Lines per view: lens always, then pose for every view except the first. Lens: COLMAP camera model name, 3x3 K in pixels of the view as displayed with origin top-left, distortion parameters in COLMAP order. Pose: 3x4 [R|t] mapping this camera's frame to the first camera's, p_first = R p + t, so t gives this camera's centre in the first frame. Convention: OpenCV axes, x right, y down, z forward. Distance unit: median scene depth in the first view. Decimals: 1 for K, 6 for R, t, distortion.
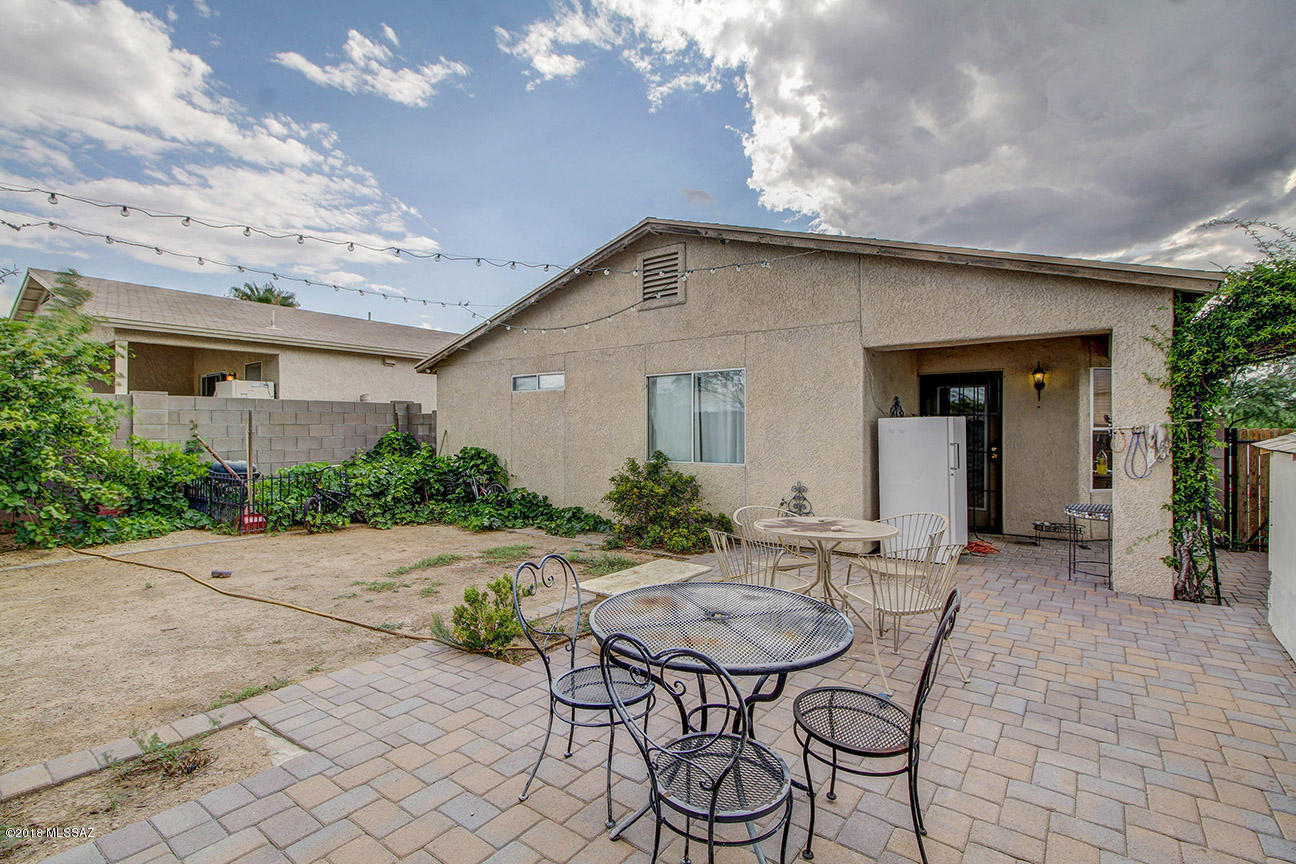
lens RADIAL K [[593.0, 0, 647.2], [0, 593.0, 428.8], [0, 0, 1]] dist [0.028996, -0.014962]
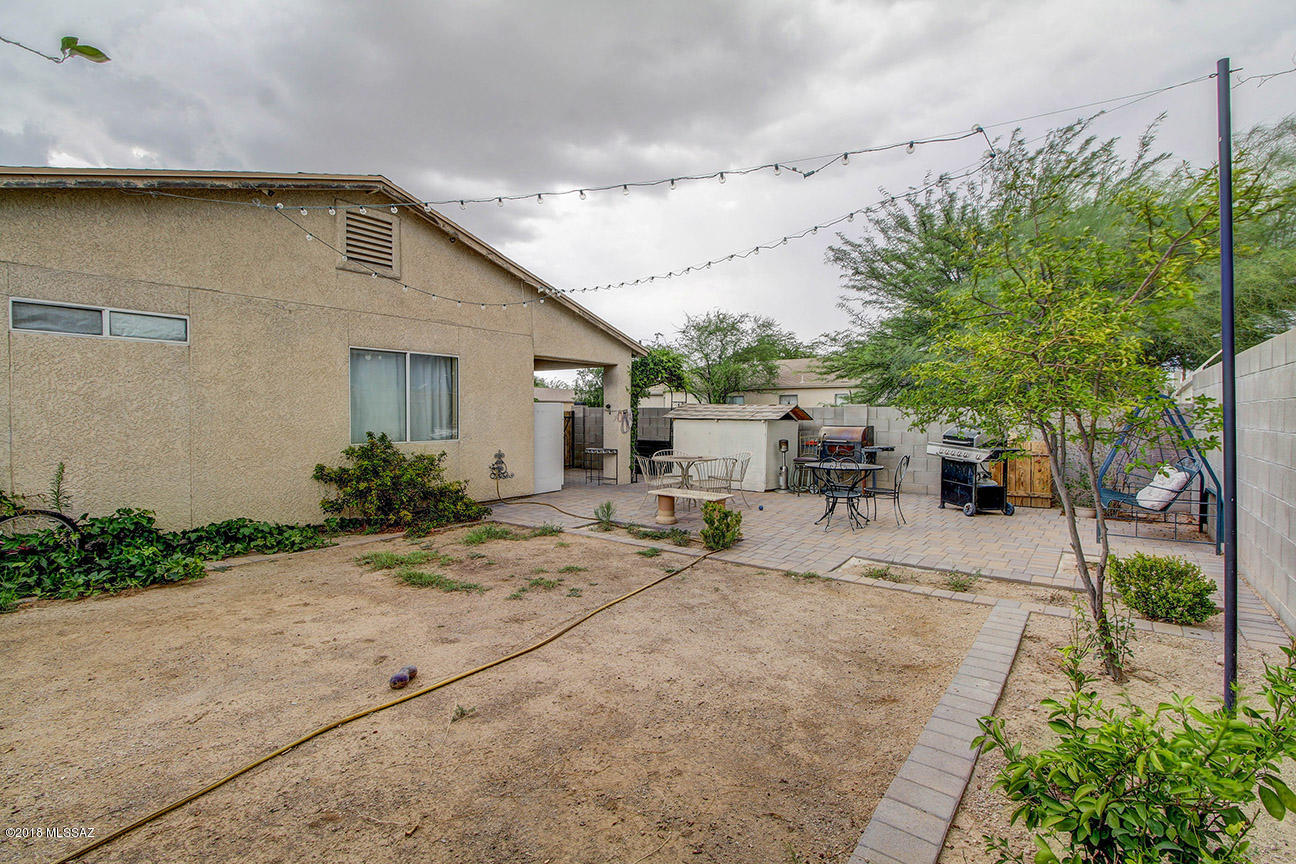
lens RADIAL K [[593.0, 0, 647.2], [0, 593.0, 428.8], [0, 0, 1]] dist [0.028996, -0.014962]
pose [[0.005235, -0.026249, 0.999642, -1.031524], [-0.004175, 0.999646, 0.026271, 0.006790], [-0.999978, -0.004311, 0.005123, 0.657162]]
